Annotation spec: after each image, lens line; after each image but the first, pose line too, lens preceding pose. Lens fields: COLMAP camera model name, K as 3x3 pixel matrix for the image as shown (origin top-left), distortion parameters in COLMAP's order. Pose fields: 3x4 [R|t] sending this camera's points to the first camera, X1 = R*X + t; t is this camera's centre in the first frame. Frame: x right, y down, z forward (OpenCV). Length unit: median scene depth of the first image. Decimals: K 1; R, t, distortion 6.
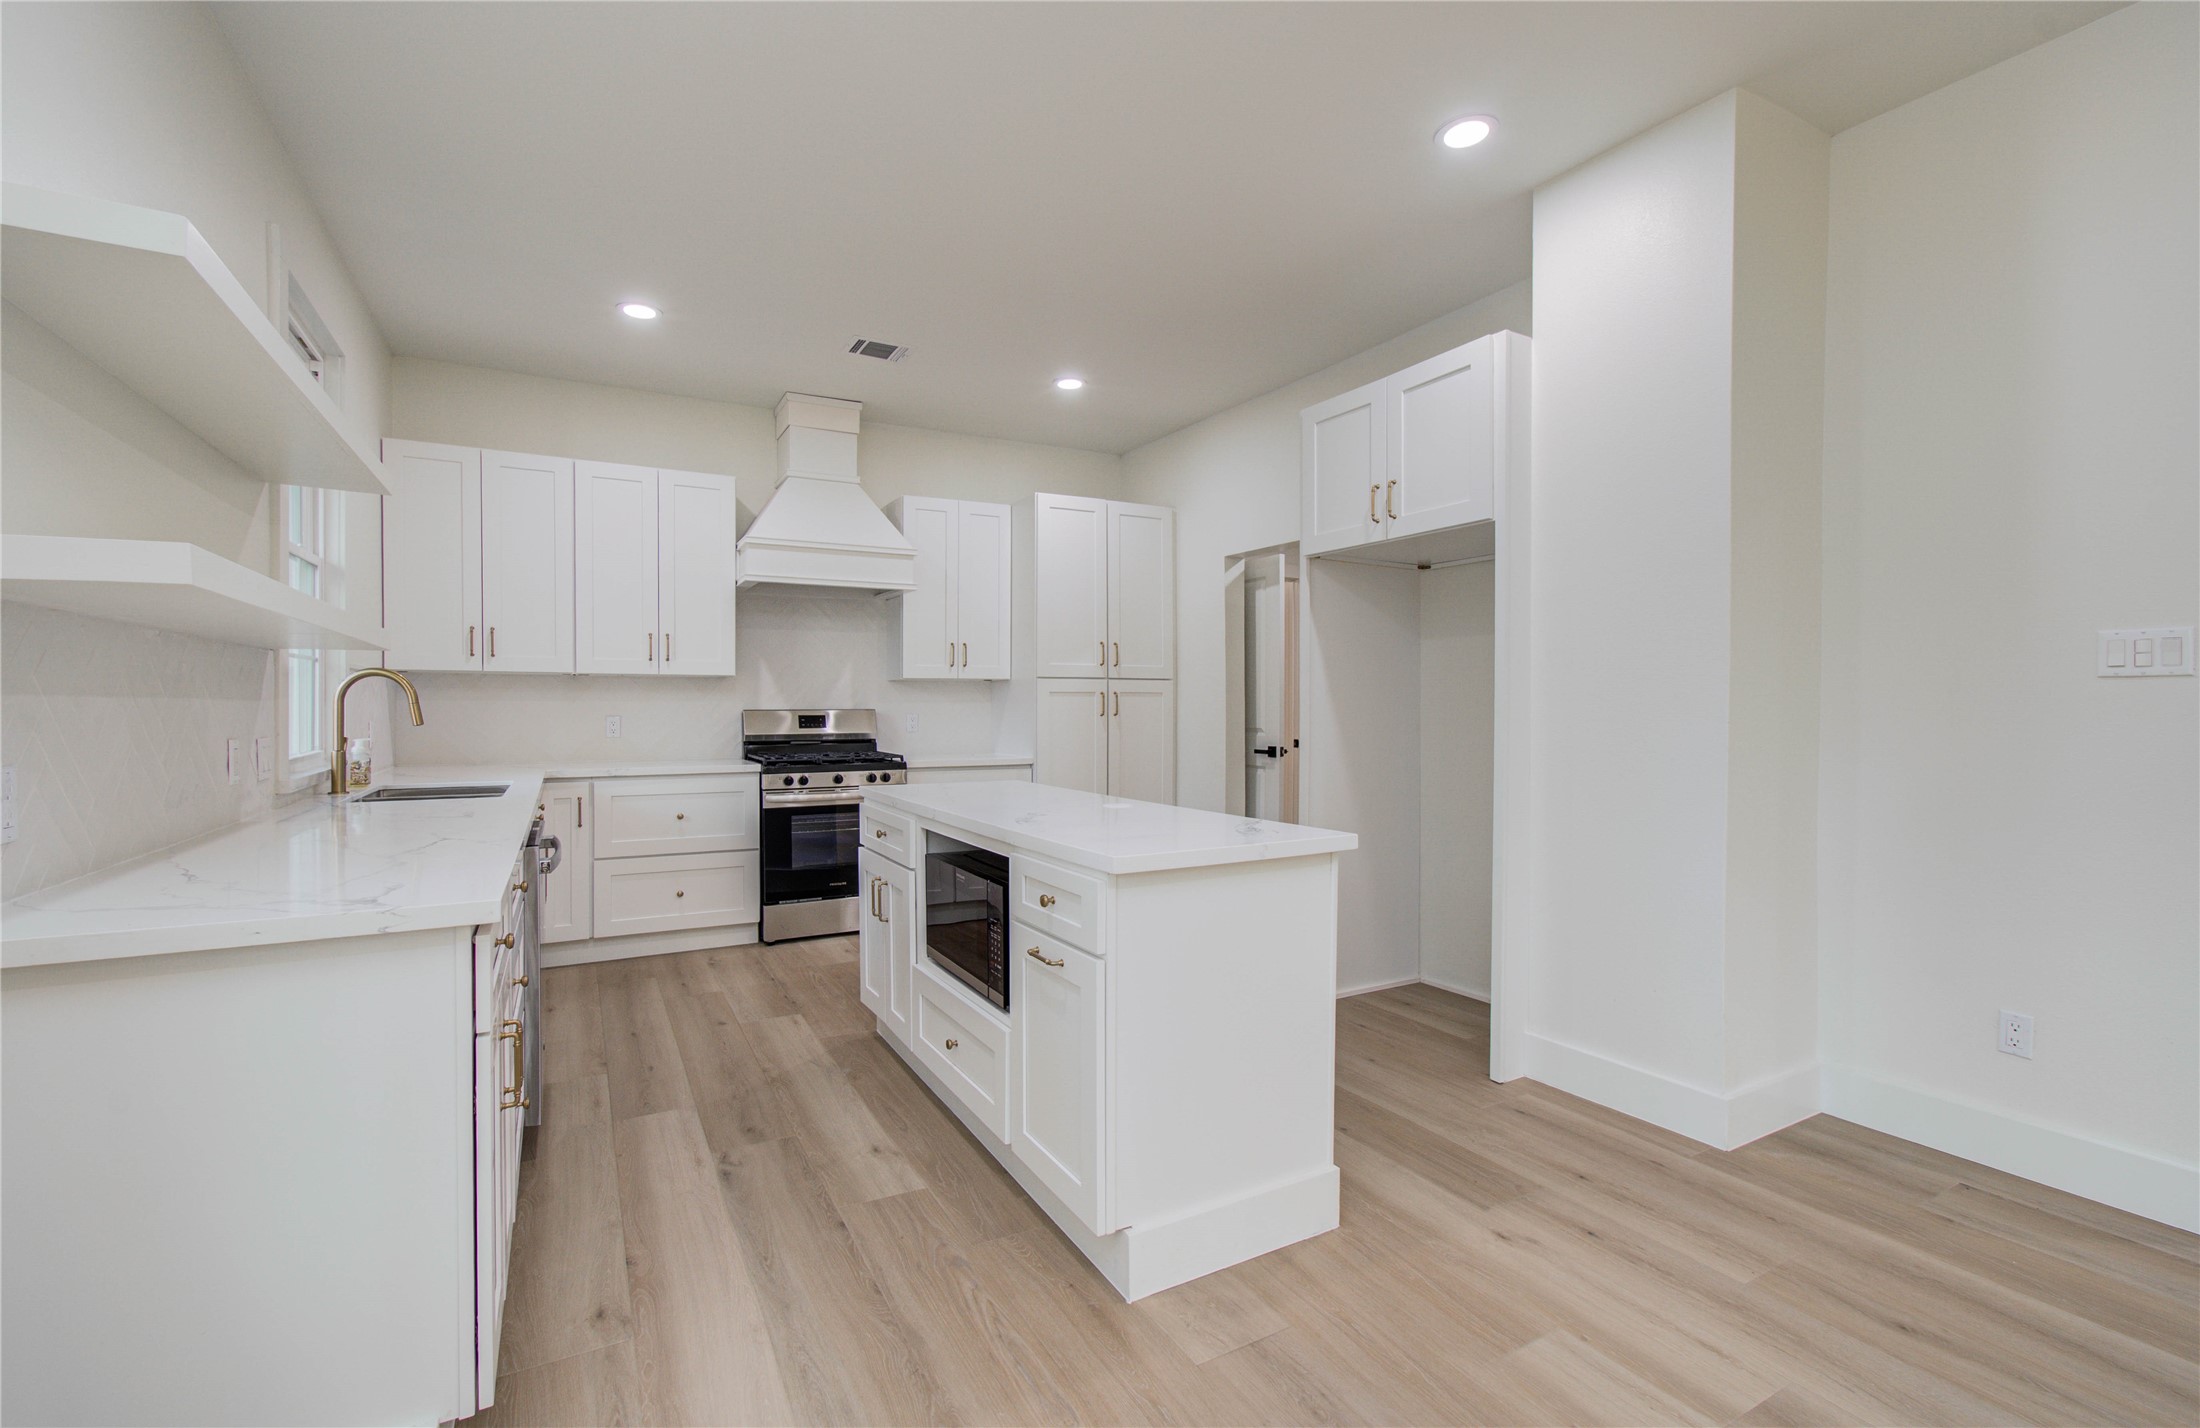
lens RADIAL K [[950.8, 0, 1100.0], [0, 950.8, 714.0], [0, 0, 1]] dist [-0.068029, 0.069429]
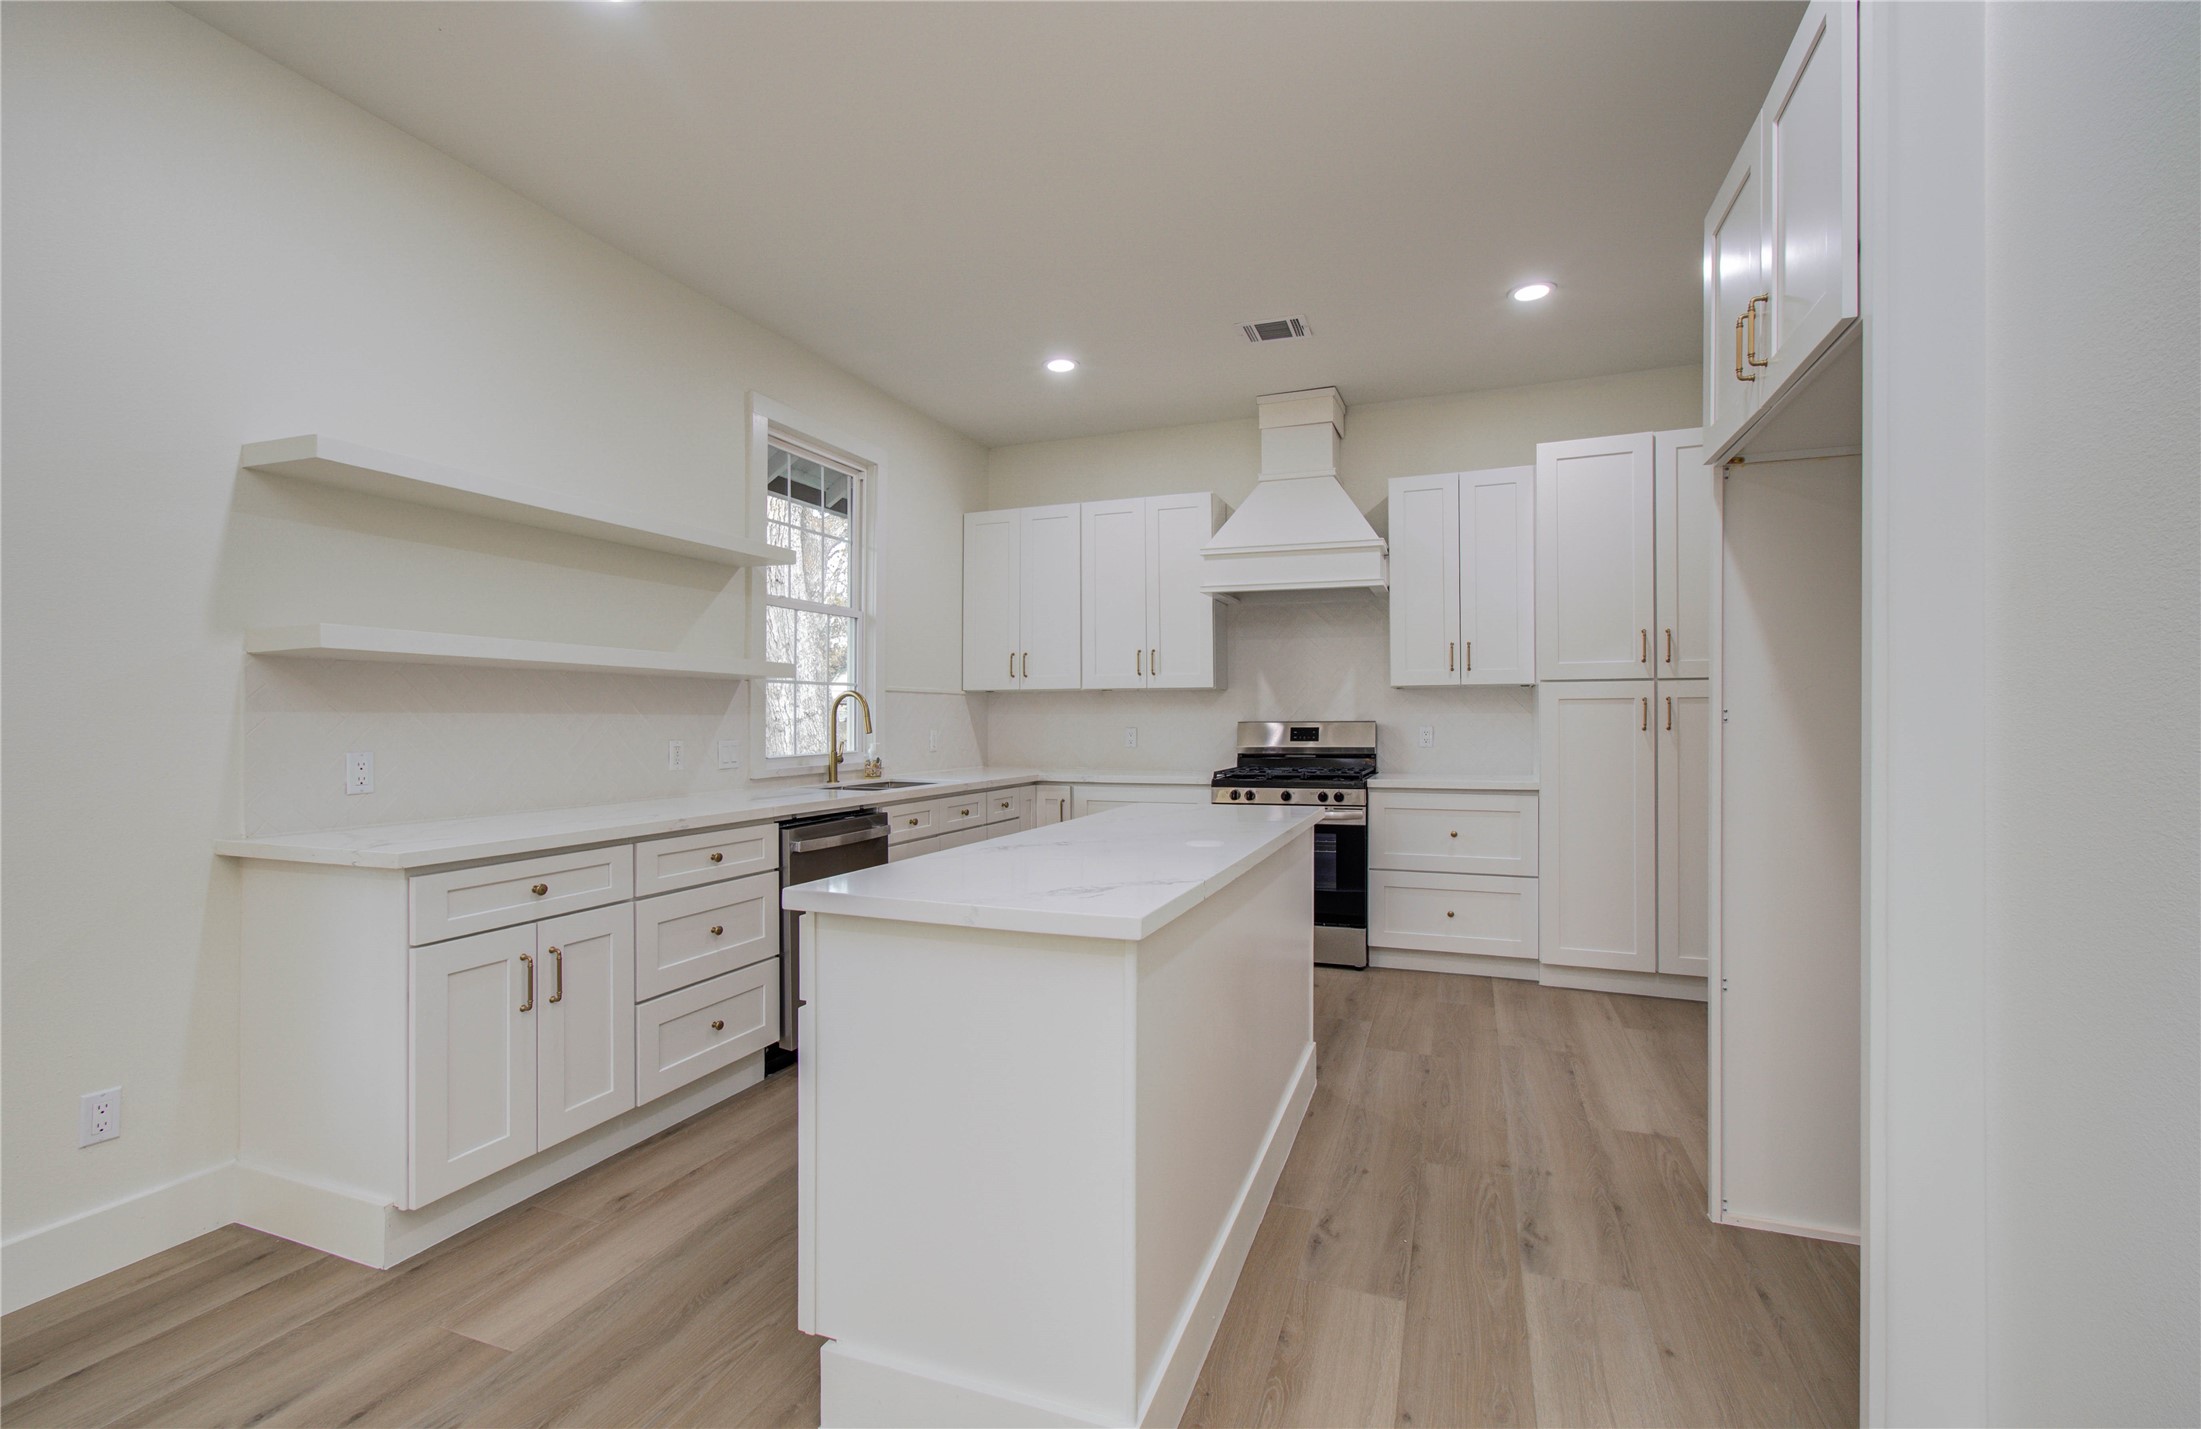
lens RADIAL K [[951.2, 0, 1100.5], [0, 951.2, 714.5], [0, 0, 1]] dist [-0.068029, 0.069429]
pose [[0.637089, -0.003299, -0.770783, 0.337163], [-0.003724, 0.999966, -0.007358, -0.004517], [0.770781, 0.007558, 0.637055, 0.265285]]
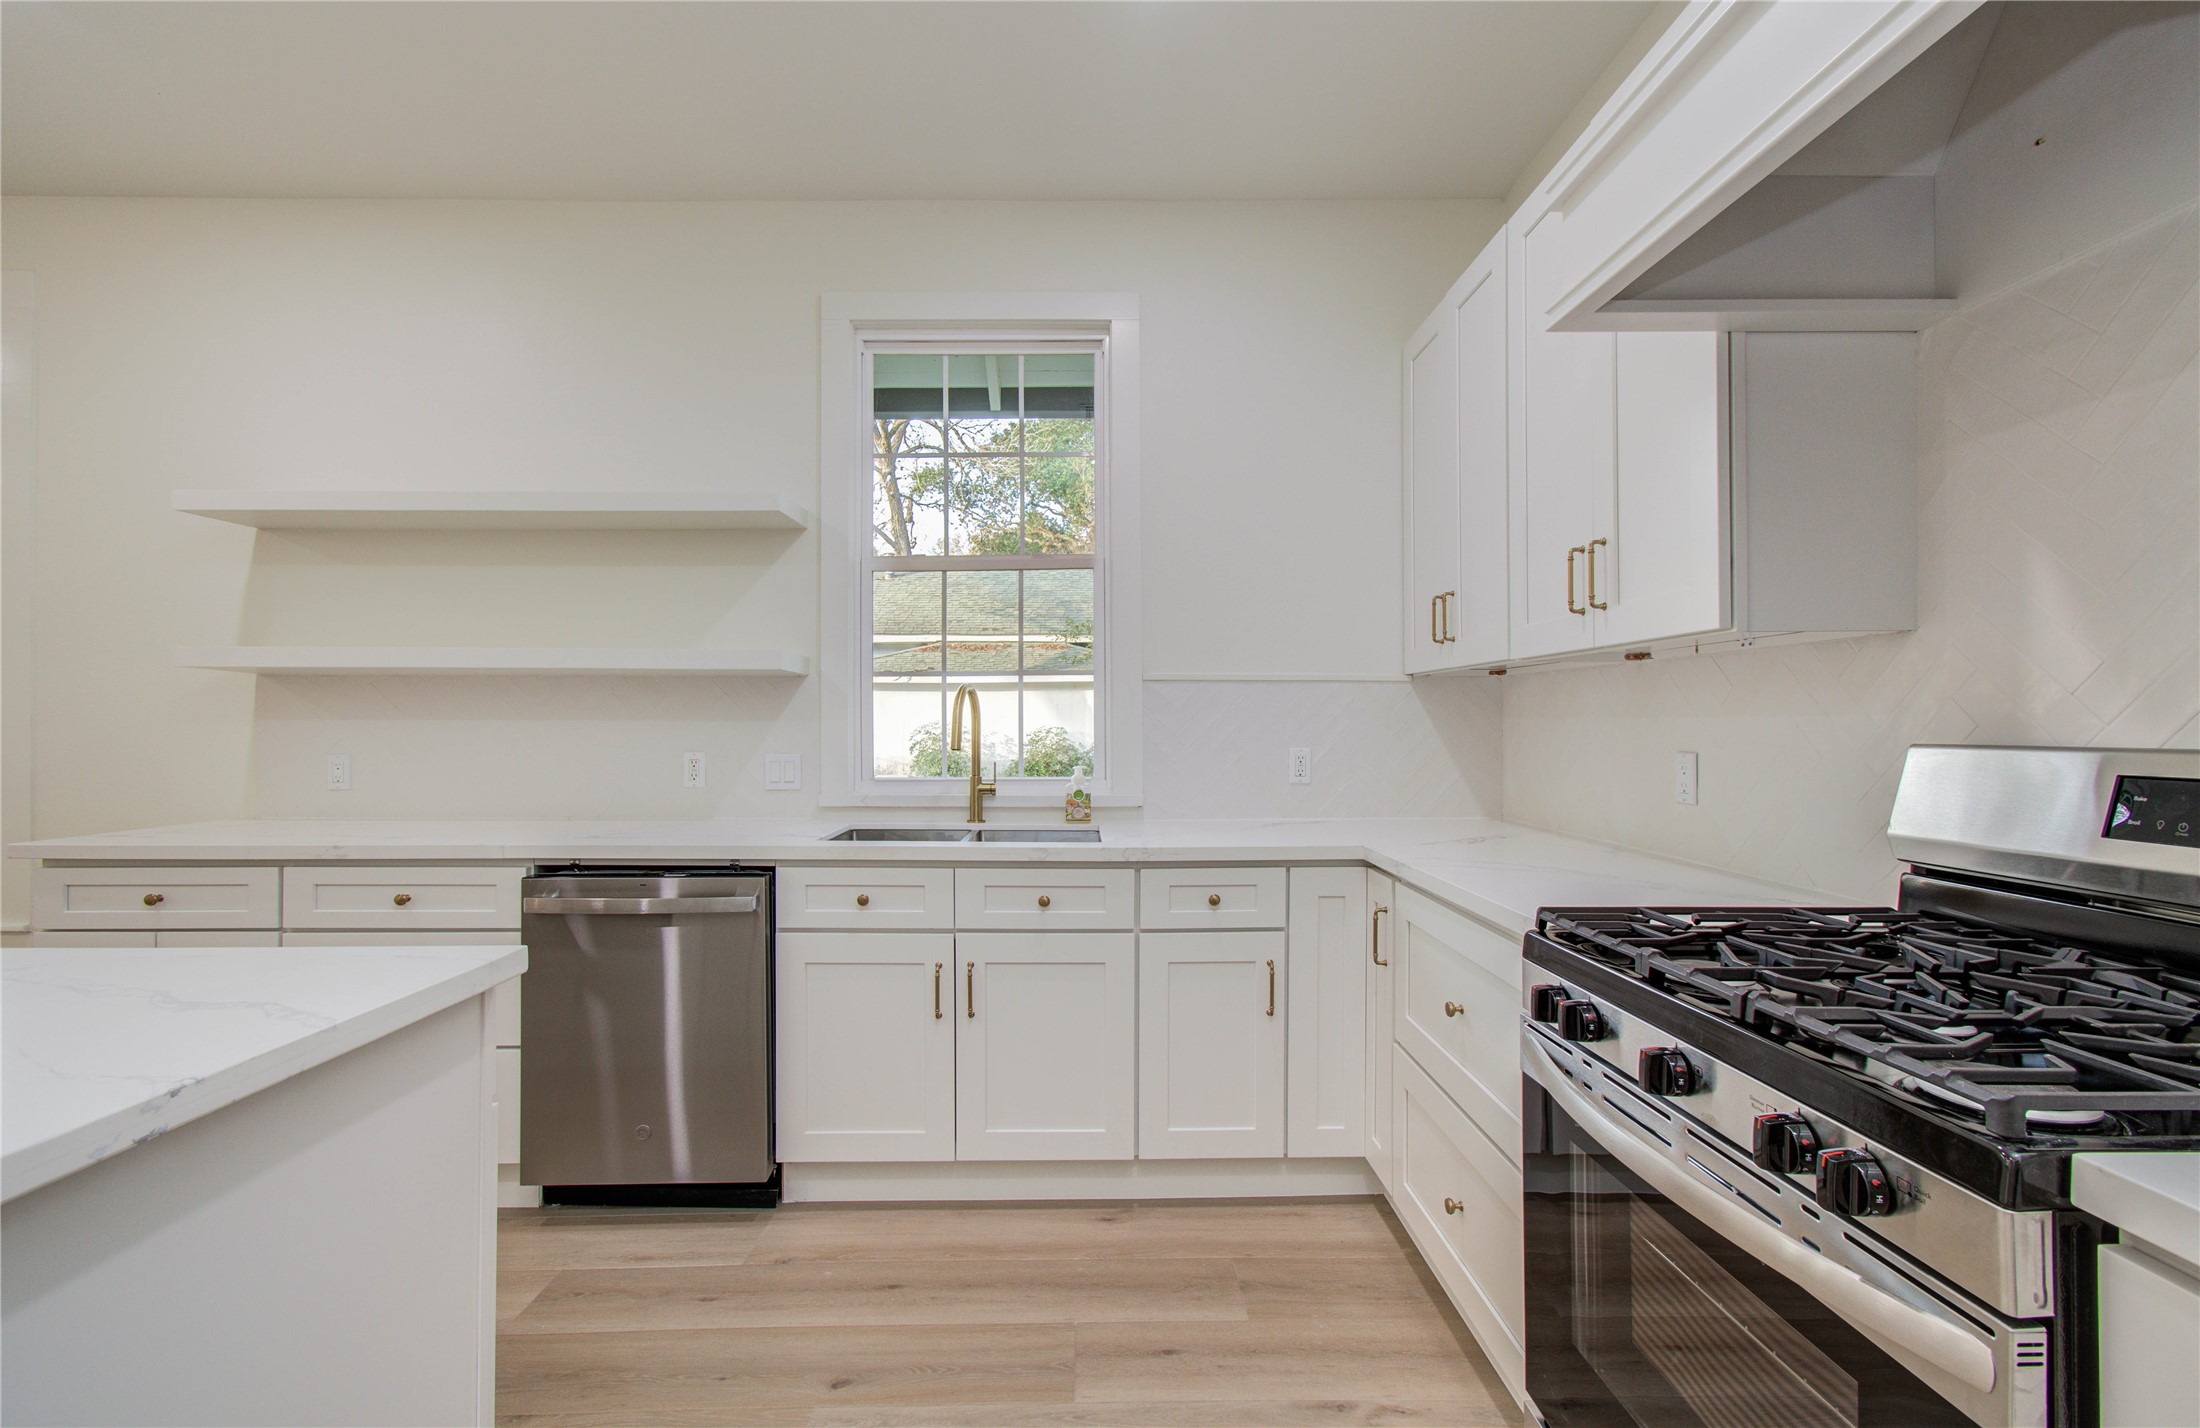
lens RADIAL K [[947.0, 0, 1092.5], [0, 947.0, 718.7], [0, 0, 1]] dist [0.001337, 0.000117]
pose [[-0.482966, 0.002252, -0.875636, -0.027192], [-0.004140, 0.999980, 0.004855, -0.013867], [0.875630, 0.005970, -0.482946, 1.010846]]
